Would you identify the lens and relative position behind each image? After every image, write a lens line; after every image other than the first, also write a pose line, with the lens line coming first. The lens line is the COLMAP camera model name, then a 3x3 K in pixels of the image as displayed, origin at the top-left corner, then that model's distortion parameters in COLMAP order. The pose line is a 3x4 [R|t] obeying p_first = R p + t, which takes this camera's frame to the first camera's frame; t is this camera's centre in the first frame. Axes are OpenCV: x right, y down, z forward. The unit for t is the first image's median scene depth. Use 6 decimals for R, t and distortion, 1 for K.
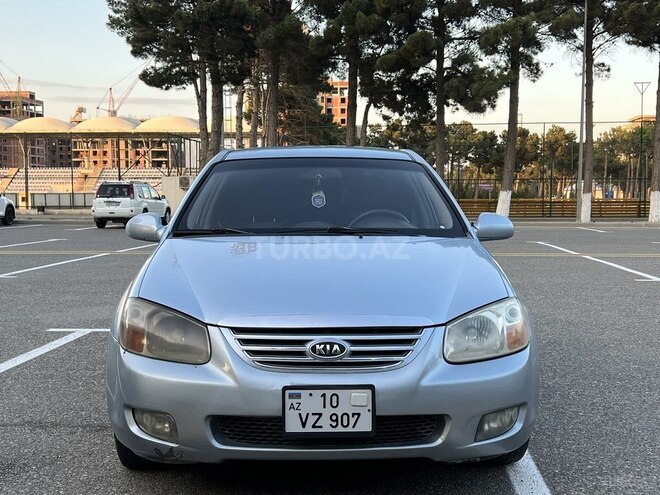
lens RADIAL K [[875.4, 0, 330.0], [0, 875.4, 247.5], [0, 0, 1]] dist [0.041290, 0.010076]
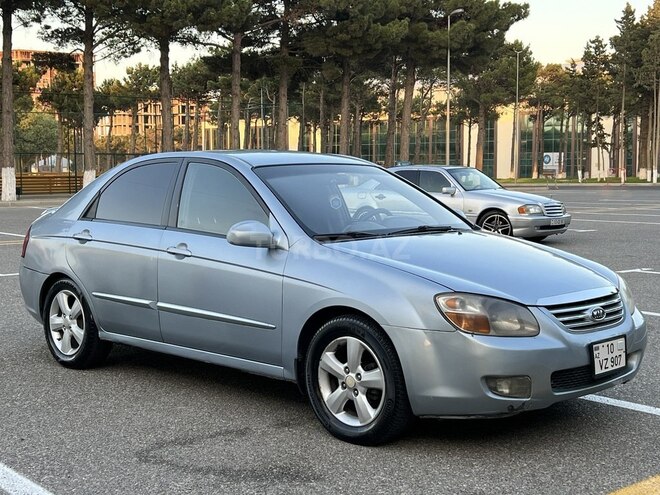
lens RADIAL K [[974.2, 0, 330.0], [0, 974.2, 247.5], [0, 0, 1]] dist [0.257882, -1.042528]
pose [[0.719477, -0.059447, 0.691967, -1.203106], [0.044356, 0.998229, 0.039638, -0.062284], [-0.693098, 0.002174, 0.720840, 0.127916]]
